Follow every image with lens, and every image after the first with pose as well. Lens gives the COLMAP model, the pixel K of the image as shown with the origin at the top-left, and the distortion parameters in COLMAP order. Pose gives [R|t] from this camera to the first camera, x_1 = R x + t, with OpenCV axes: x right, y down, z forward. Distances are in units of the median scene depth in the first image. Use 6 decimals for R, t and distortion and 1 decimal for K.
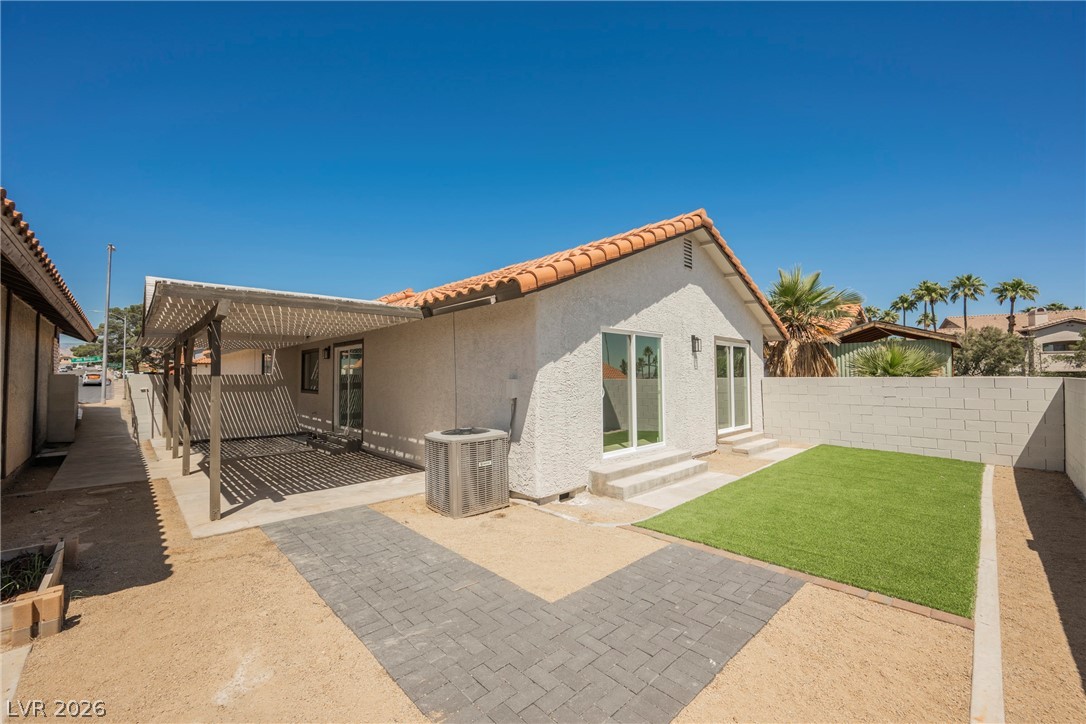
lens RADIAL K [[423.2, 0, 541.0], [0, 423.2, 365.0], [0, 0, 1]] dist [0.000093, 0.000305]
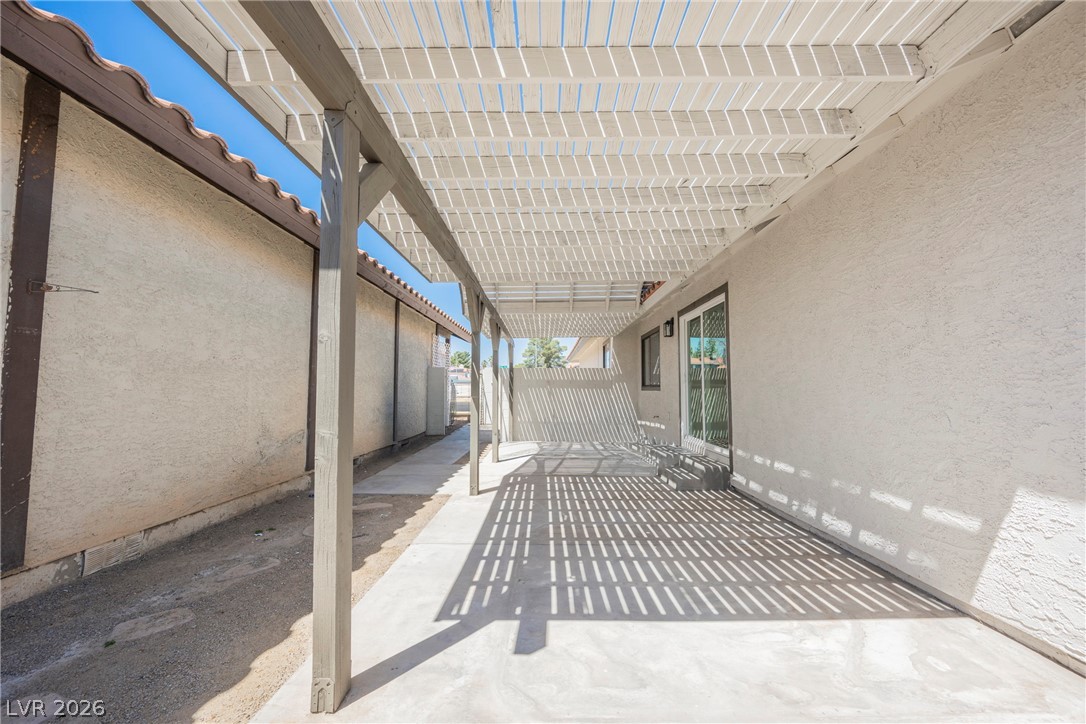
lens RADIAL K [[423.2, 0, 541.2], [0, 423.2, 363.4], [0, 0, 1]] dist [0.000093, 0.000305]
pose [[0.707718, -0.043032, -0.705183, -0.204788], [0.018447, 0.998929, -0.042445, 0.060365], [0.706254, 0.017031, 0.707753, 0.438588]]
